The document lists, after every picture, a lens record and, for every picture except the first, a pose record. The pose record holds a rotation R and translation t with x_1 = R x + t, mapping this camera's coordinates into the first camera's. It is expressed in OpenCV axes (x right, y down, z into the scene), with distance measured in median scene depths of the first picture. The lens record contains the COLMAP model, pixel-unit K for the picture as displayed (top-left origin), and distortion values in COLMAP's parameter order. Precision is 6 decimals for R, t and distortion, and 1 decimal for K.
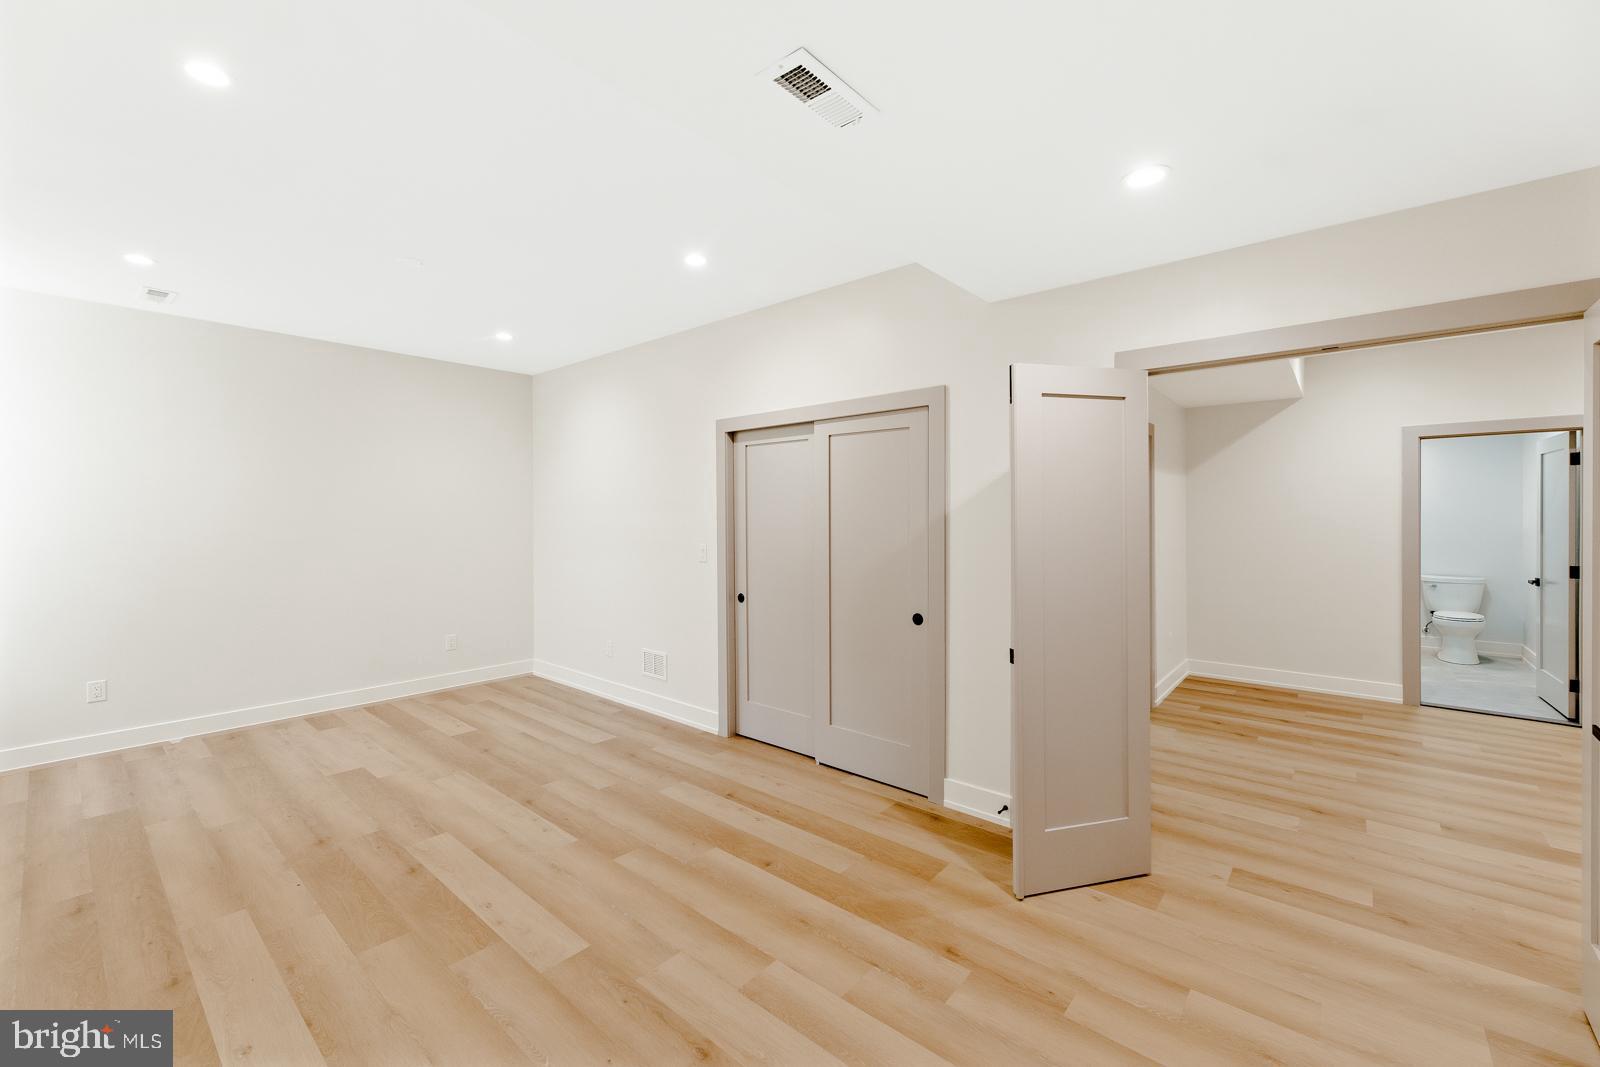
lens RADIAL K [[655.0, 0, 797.5], [0, 655.0, 522.1], [0, 0, 1]] dist [-0.001613, -0.000435]
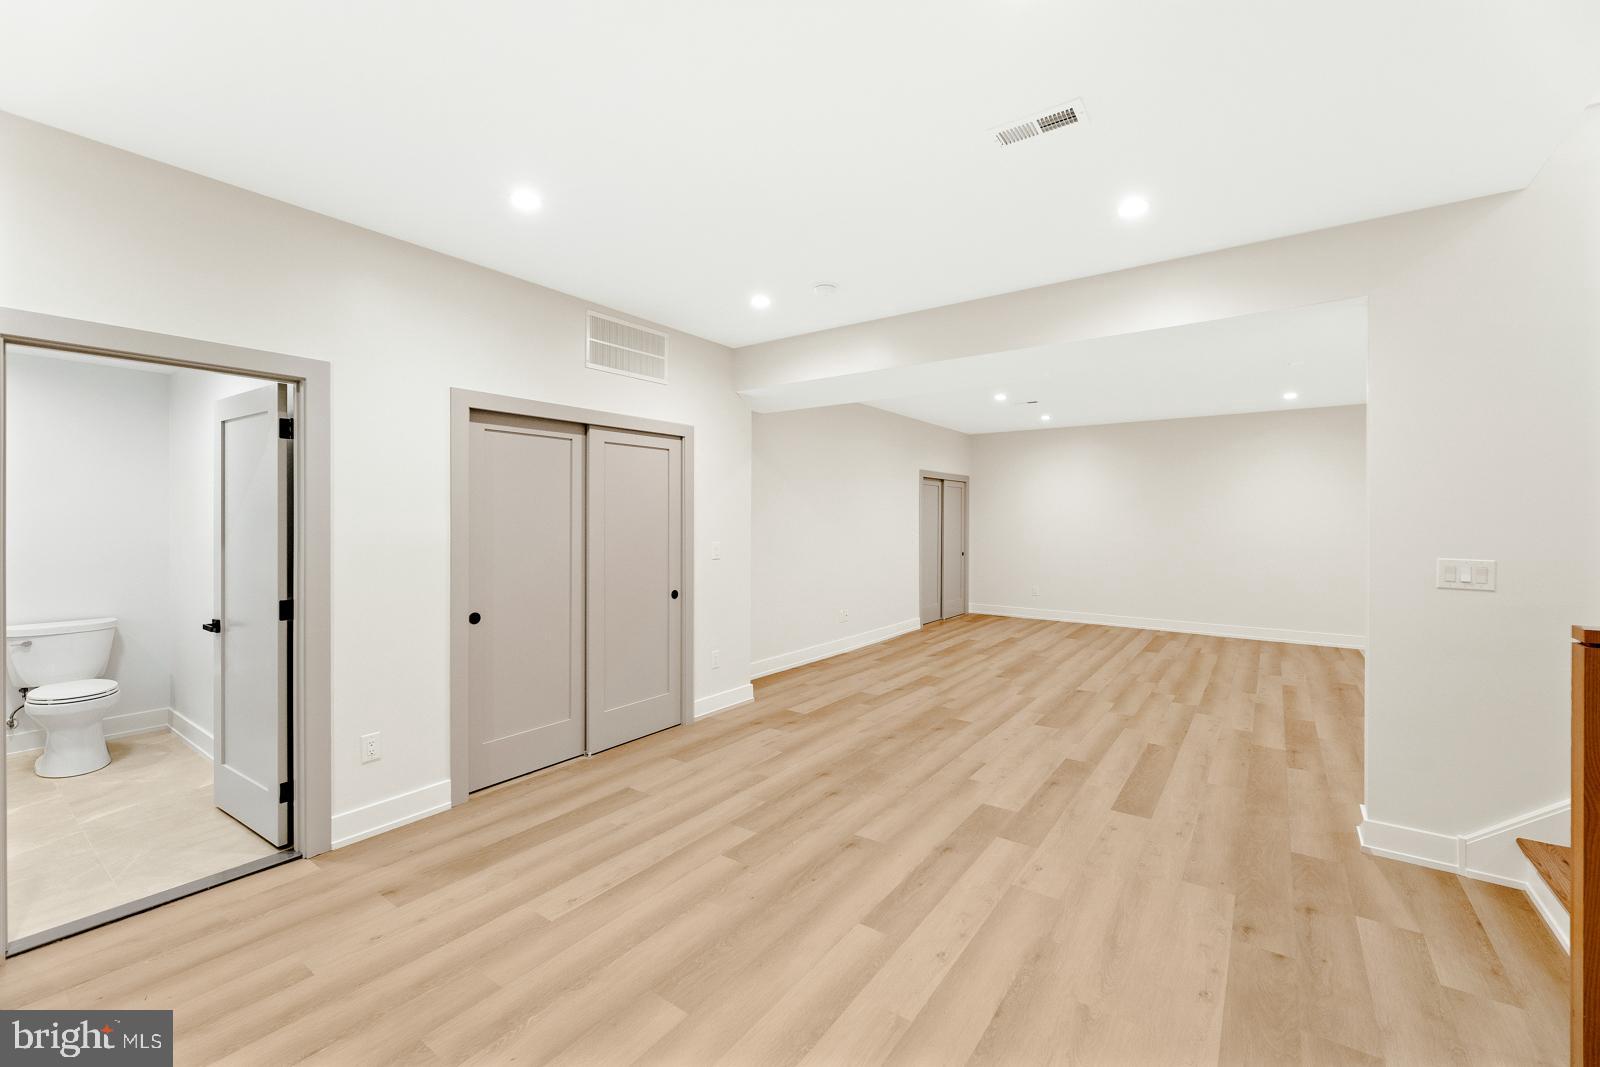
lens RADIAL K [[655.0, 0, 797.5], [0, 655.0, 522.1], [0, 0, 1]] dist [-0.001613, -0.000435]
pose [[-0.081671, 0.002834, 0.996655, 0.458288], [0.006699, 0.999975, -0.002295, -0.002388], [-0.996637, 0.006489, -0.081688, 0.490538]]
